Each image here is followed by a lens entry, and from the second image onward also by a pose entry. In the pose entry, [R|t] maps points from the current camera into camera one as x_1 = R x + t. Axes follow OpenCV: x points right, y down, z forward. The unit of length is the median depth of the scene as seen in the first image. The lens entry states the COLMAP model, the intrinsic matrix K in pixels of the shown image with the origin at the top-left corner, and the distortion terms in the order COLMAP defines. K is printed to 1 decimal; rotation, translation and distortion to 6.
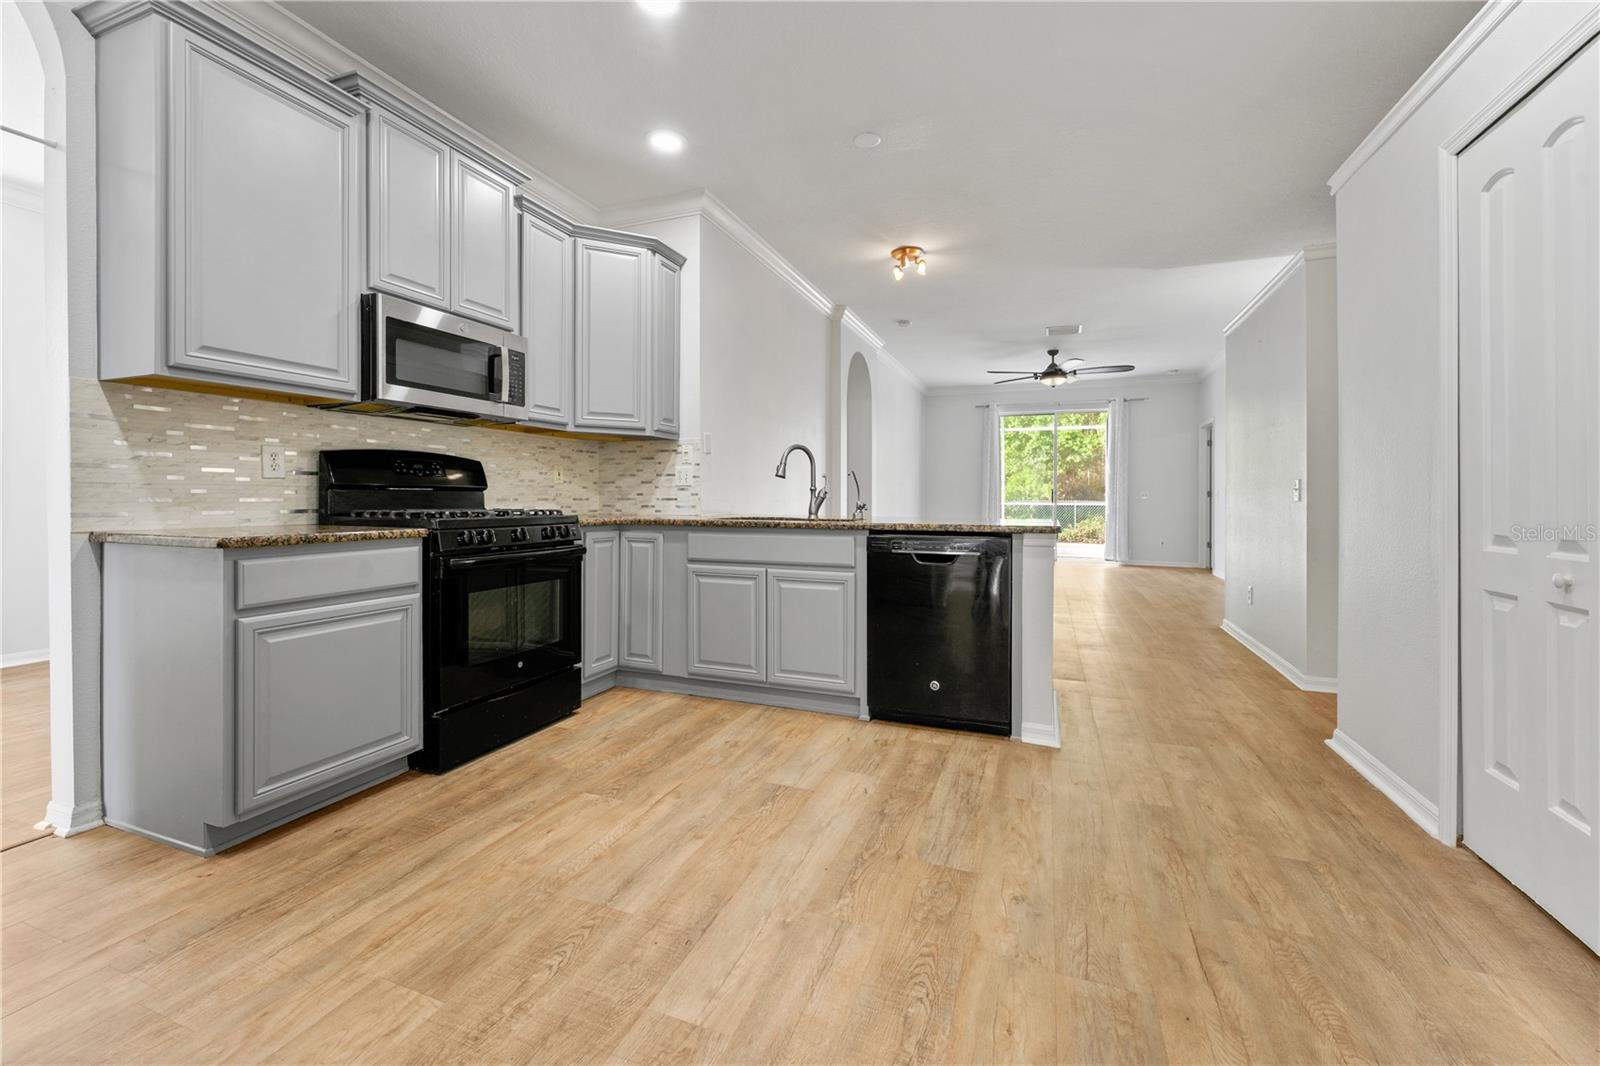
lens RADIAL K [[653.2, 0, 799.0], [0, 653.2, 494.1], [0, 0, 1]] dist [-0.002002, -0.000091]
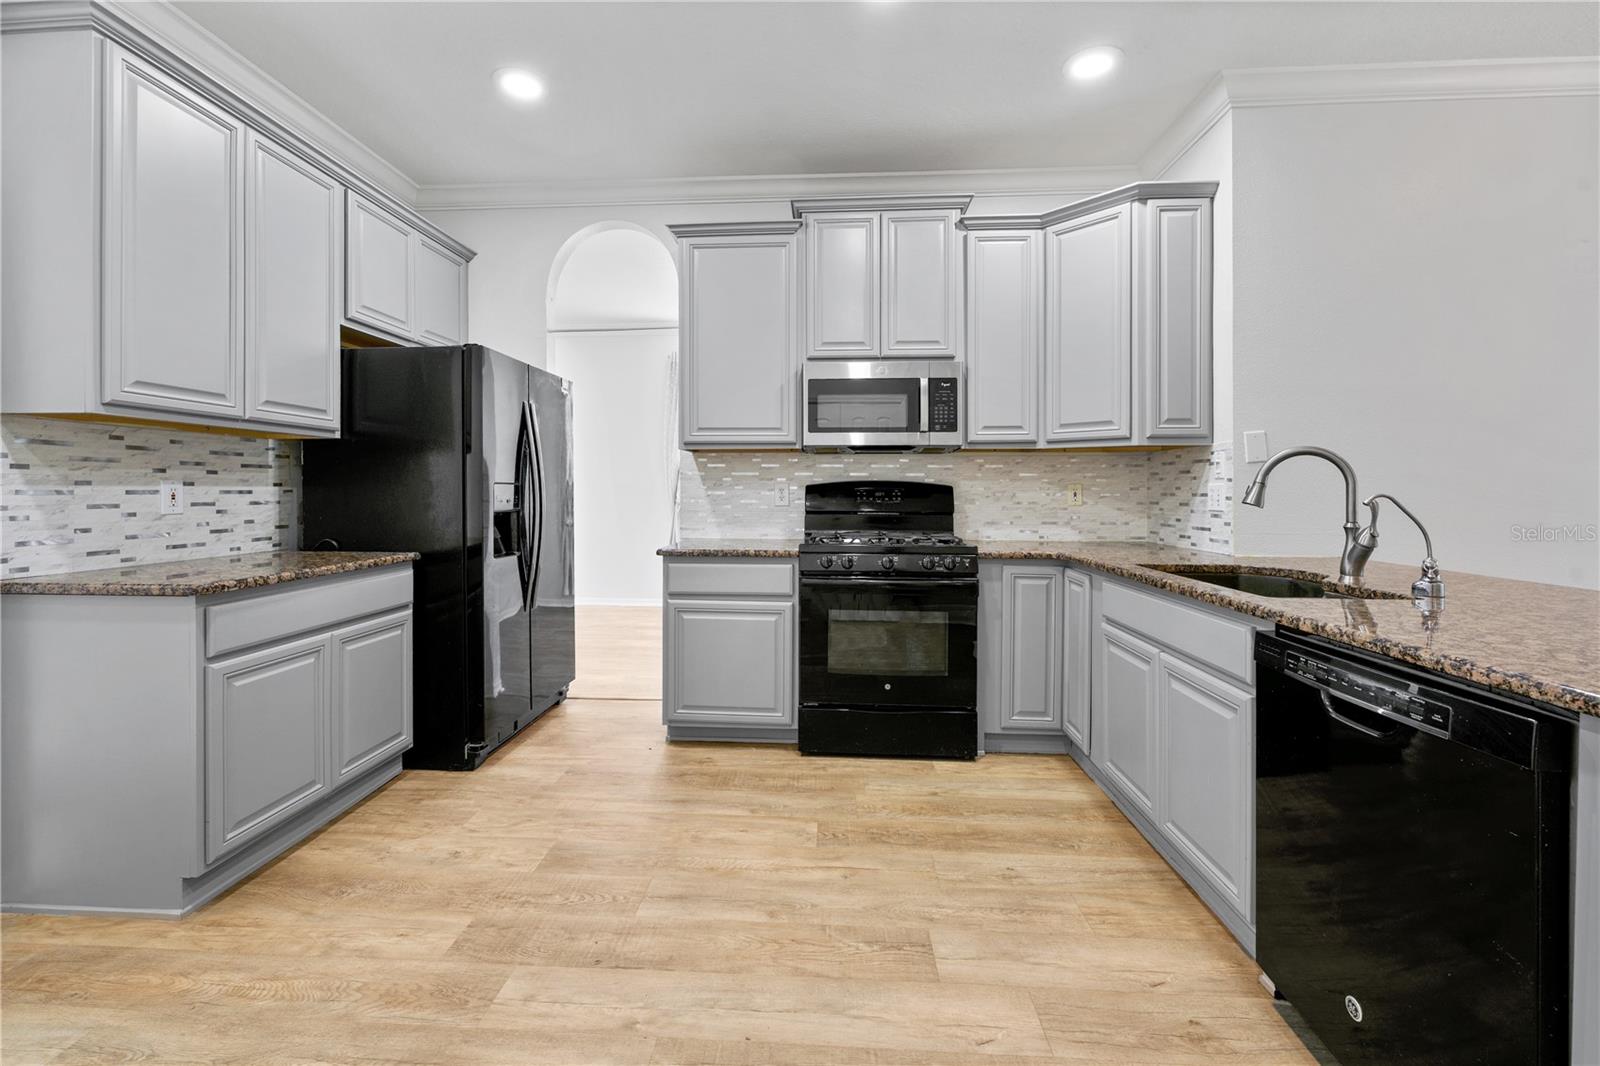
lens RADIAL K [[662.2, 0, 795.5], [0, 662.2, 491.4], [0, 0, 1]] dist [-0.000763, 0.000221]
pose [[0.298837, -0.001661, -0.954303, 0.530347], [0.001689, 0.999998, -0.001211, -0.049078], [0.954303, -0.001250, 0.298839, 0.535935]]
